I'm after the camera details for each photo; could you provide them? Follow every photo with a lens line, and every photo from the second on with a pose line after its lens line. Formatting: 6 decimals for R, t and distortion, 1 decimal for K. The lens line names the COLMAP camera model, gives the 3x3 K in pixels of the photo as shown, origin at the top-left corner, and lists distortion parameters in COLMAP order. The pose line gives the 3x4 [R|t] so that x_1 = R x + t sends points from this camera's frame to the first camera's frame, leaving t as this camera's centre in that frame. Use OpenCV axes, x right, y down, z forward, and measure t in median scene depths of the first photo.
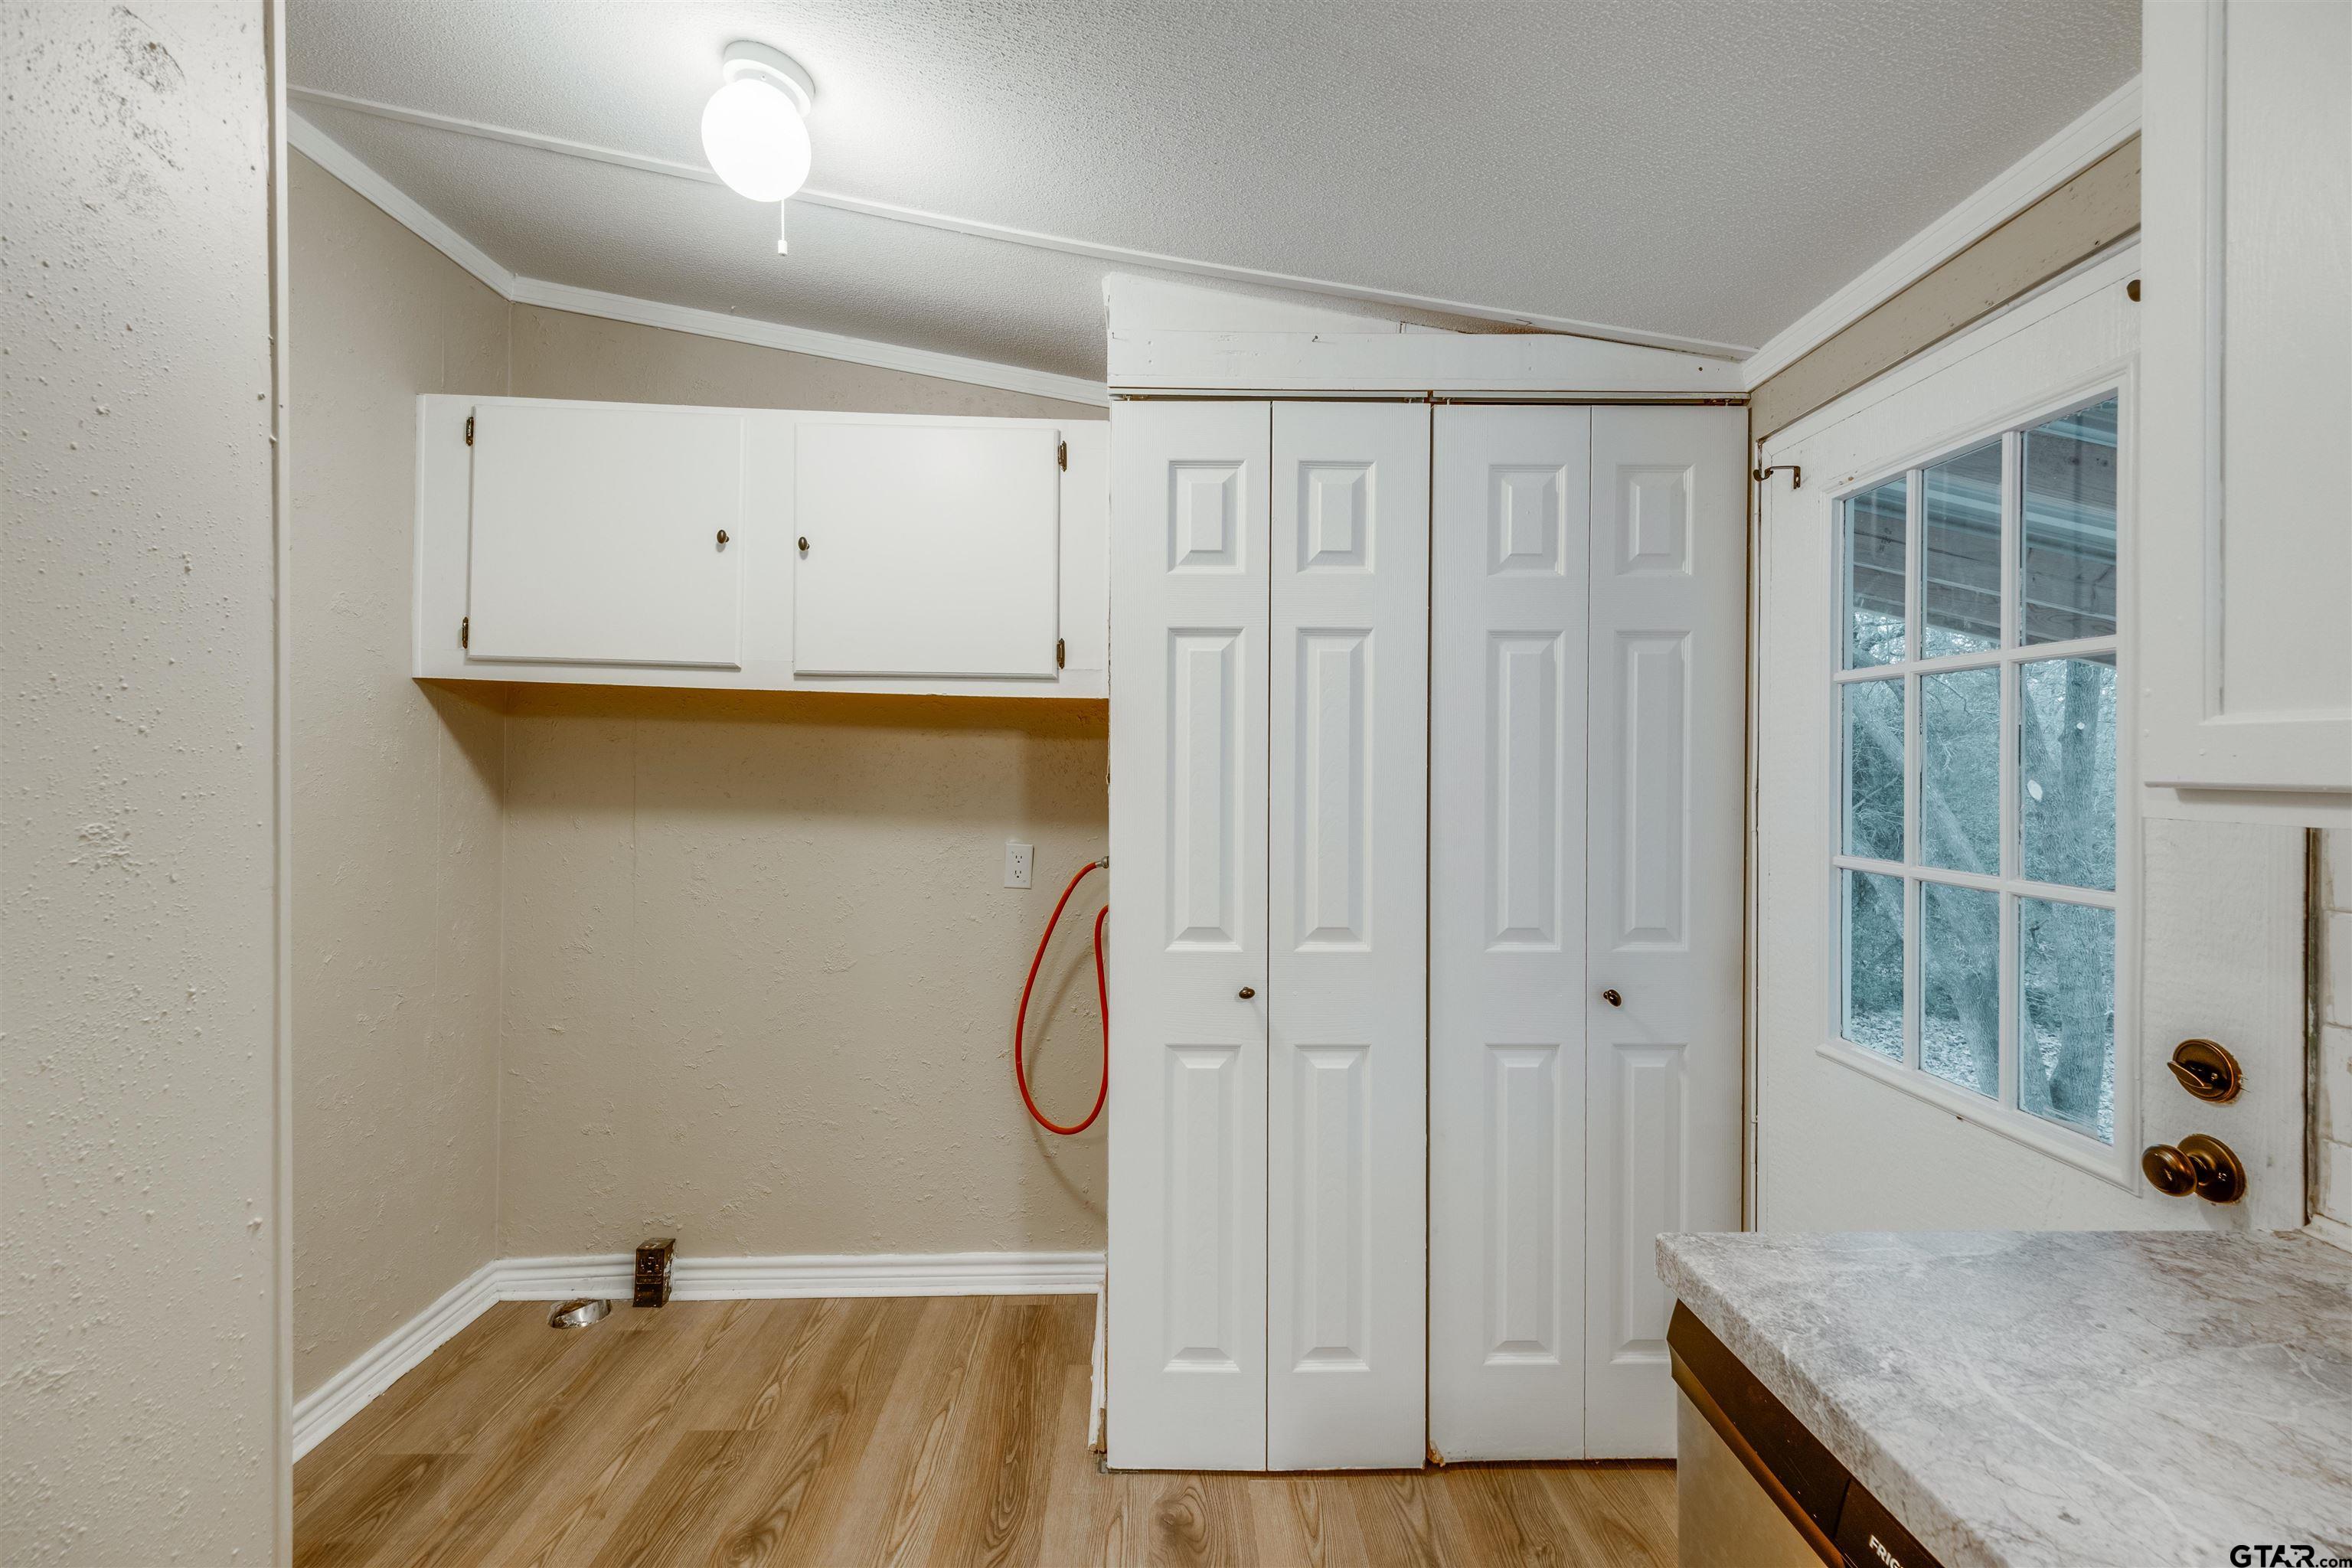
lens RADIAL K [[1034.1, 0, 1176.0], [0, 1034.1, 784.0], [0, 0, 1]] dist [0.070342, -0.000019]
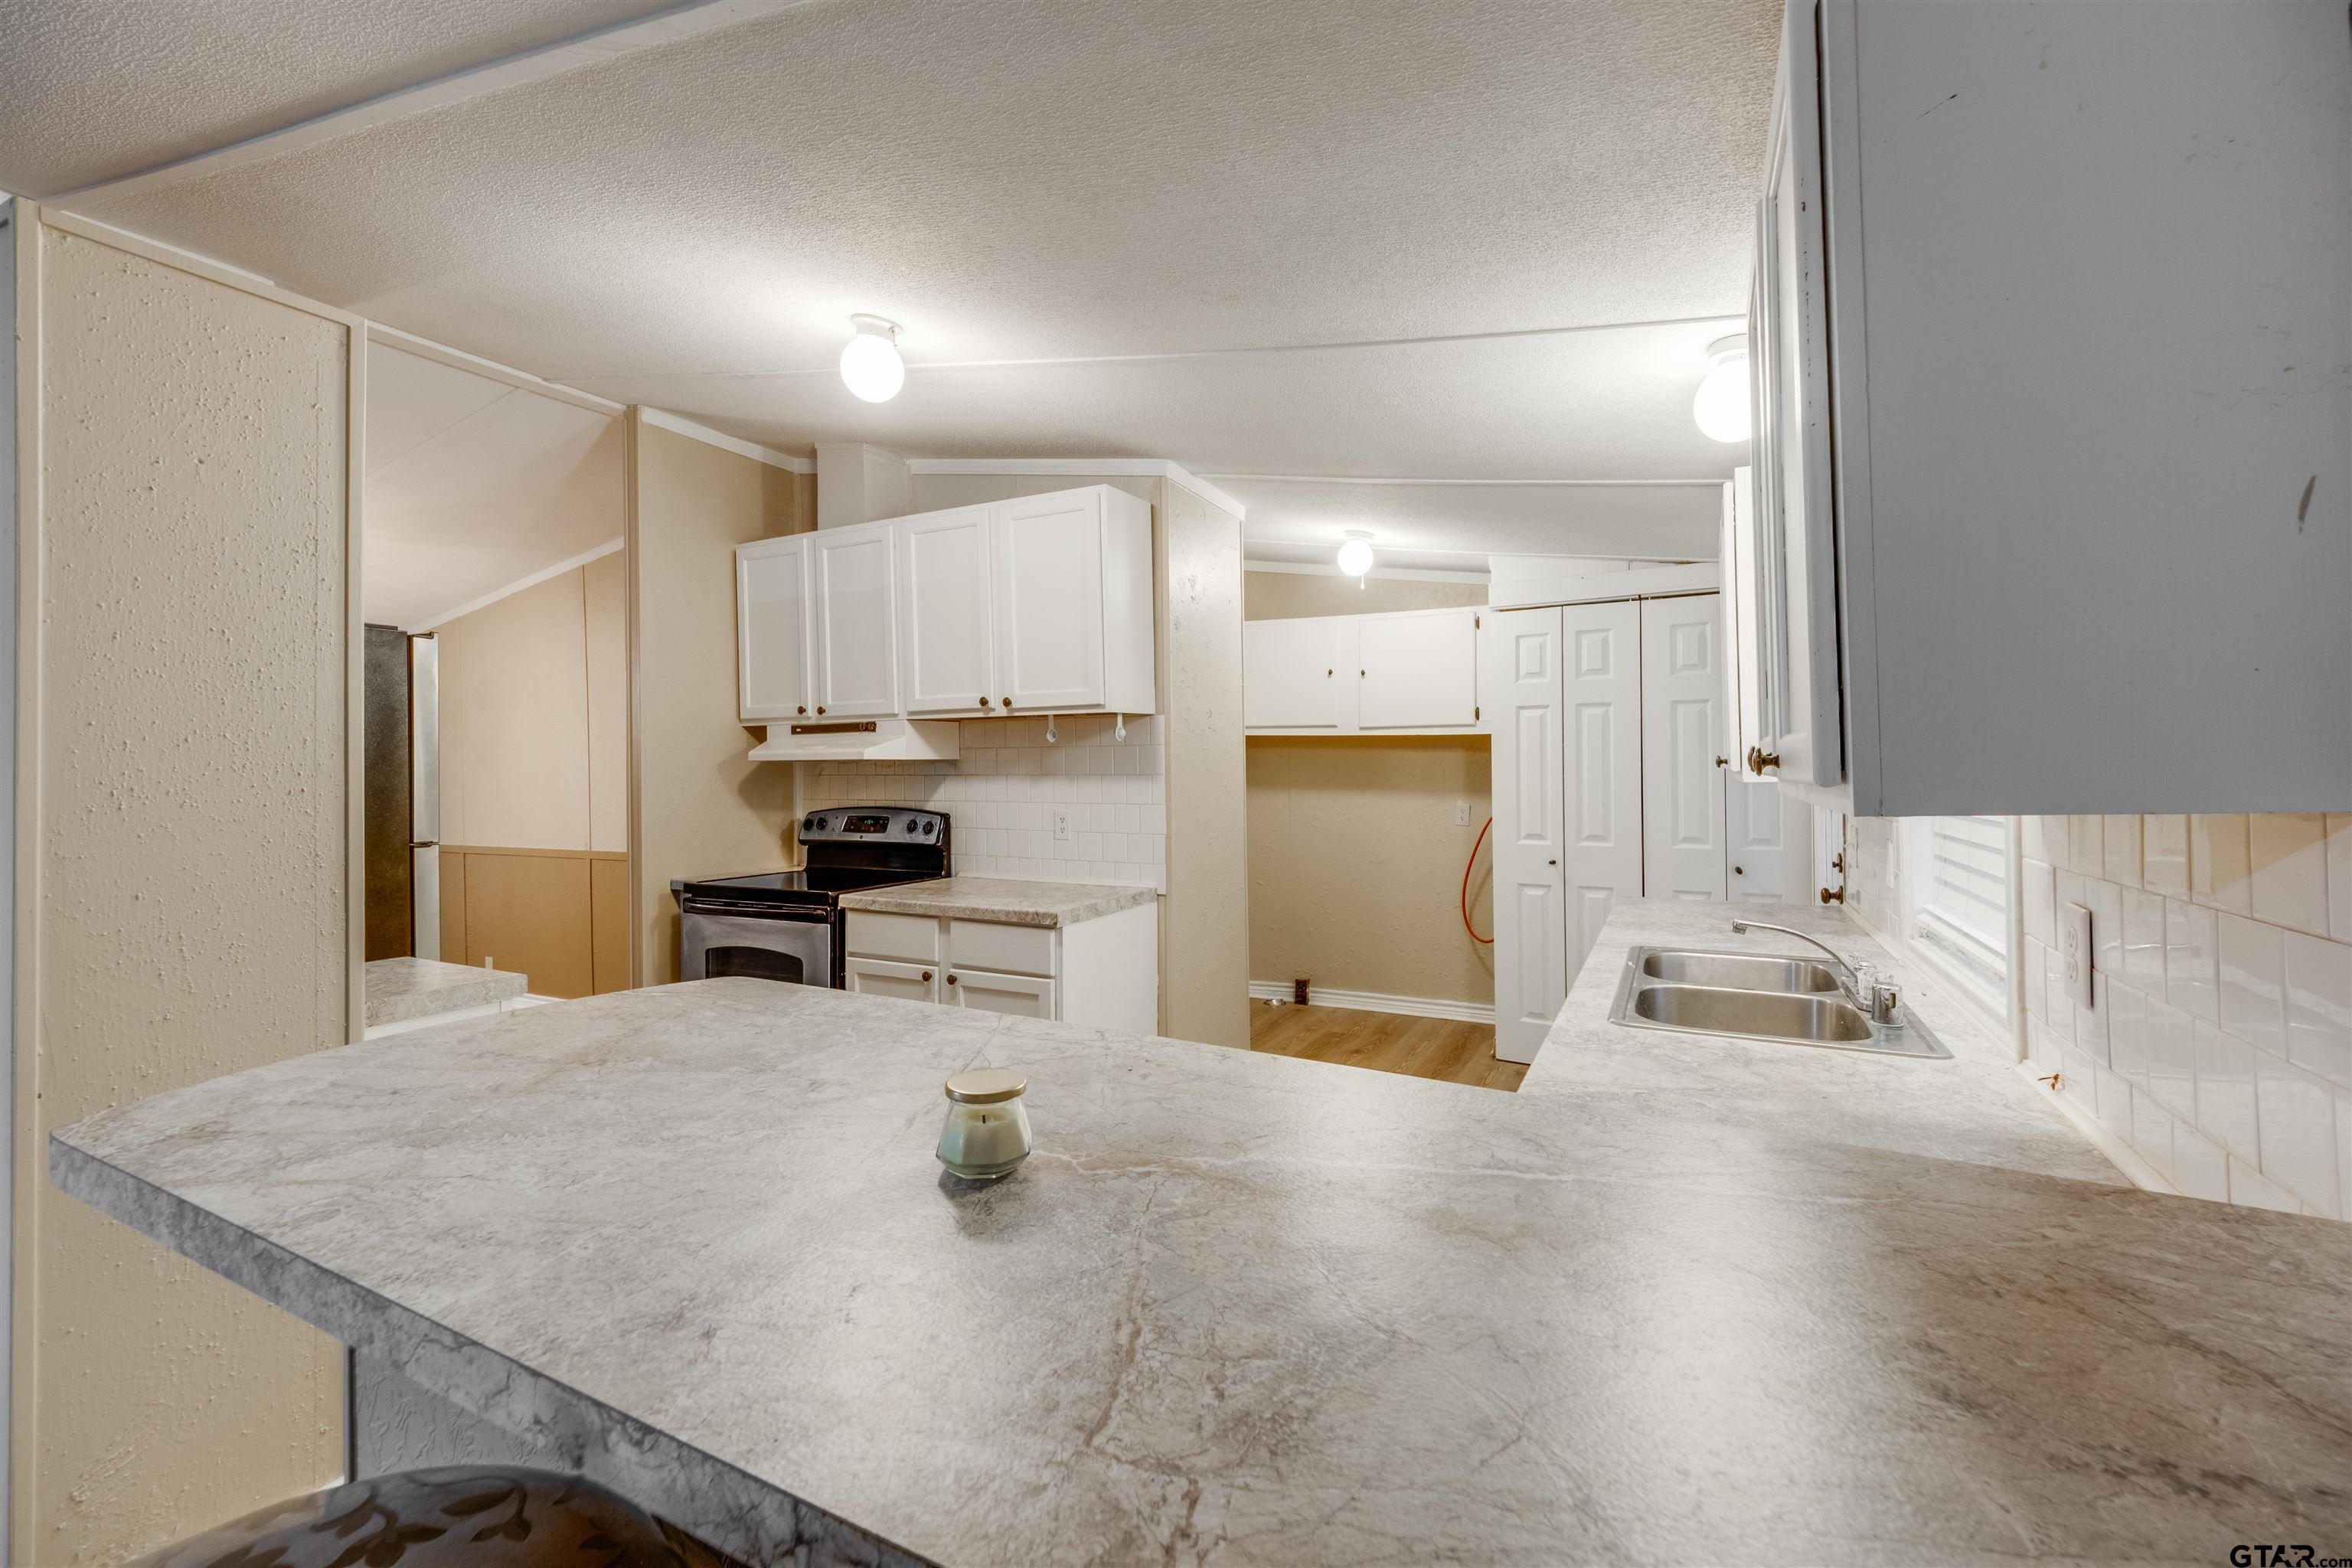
lens RADIAL K [[988.8, 0, 1146.6], [0, 988.8, 761.6], [0, 0, 1]] dist [0.000380, -0.000010]
pose [[0.867034, -0.016330, -0.497981, 0.374861], [0.005624, 0.999720, -0.022991, 0.021405], [0.498217, 0.017133, 0.866883, -1.340229]]
